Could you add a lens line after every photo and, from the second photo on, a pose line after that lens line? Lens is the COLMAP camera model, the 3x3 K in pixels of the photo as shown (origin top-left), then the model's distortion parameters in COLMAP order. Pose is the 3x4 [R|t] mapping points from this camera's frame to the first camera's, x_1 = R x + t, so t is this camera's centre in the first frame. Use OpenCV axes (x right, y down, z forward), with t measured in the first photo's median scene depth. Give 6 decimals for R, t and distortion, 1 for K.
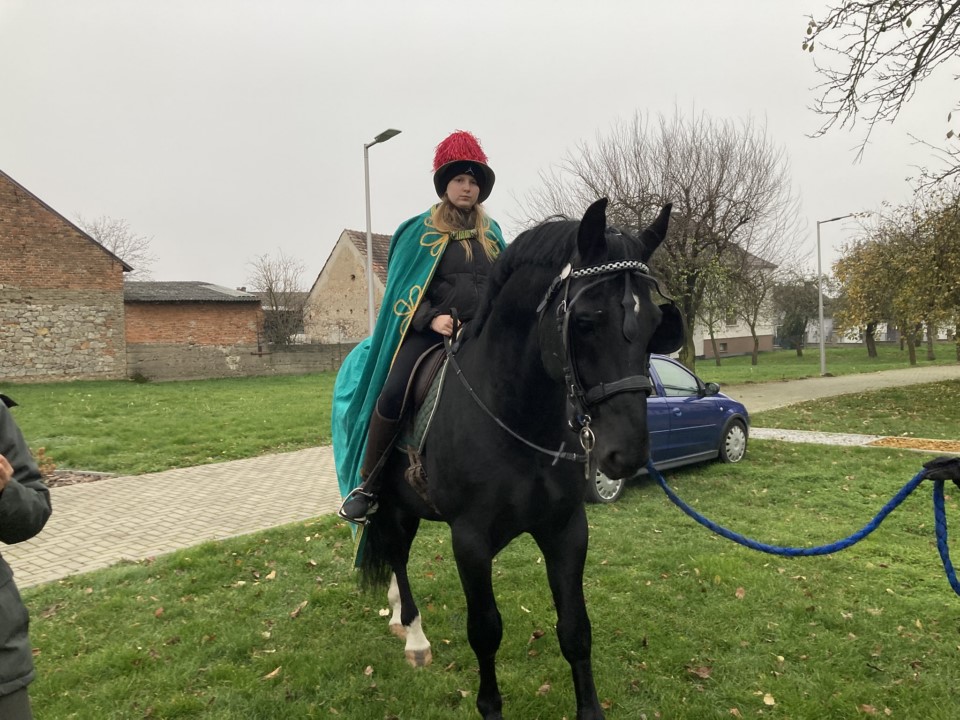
lens RADIAL K [[784.9, 0, 480.0], [0, 784.9, 360.0], [0, 0, 1]] dist [0.004308, -0.002036]
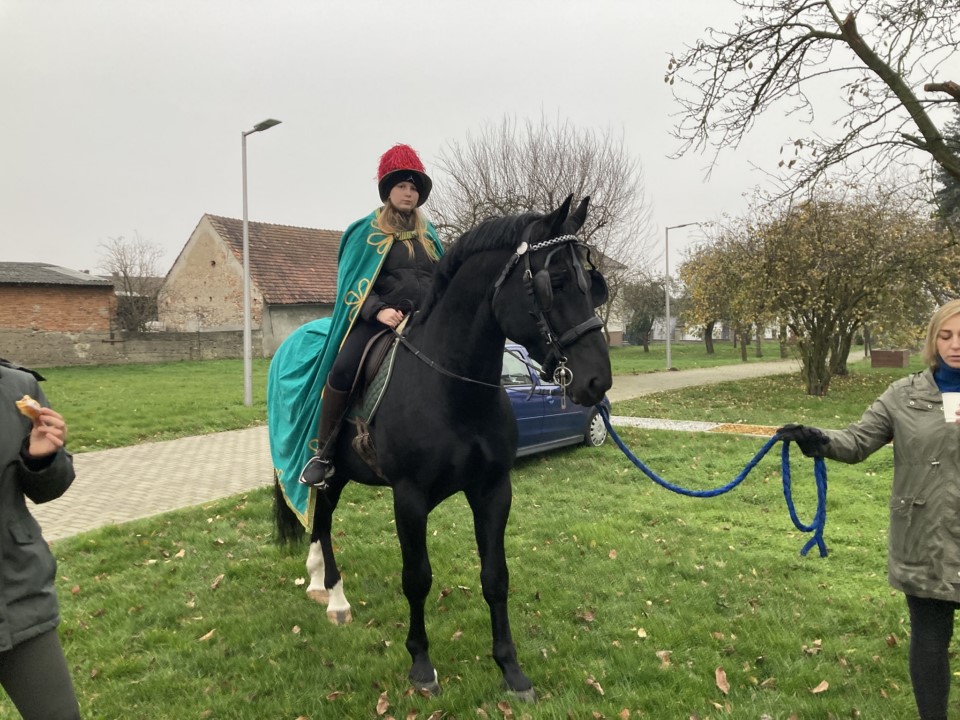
lens RADIAL K [[812.8, 0, 489.8], [0, 812.8, 348.8], [0, 0, 1]] dist [0.000362, -0.006358]
pose [[0.979039, 0.014151, 0.203181, -0.070860], [-0.012653, 0.999882, -0.008673, 0.007643], [-0.203280, 0.005921, 0.979103, -0.100554]]
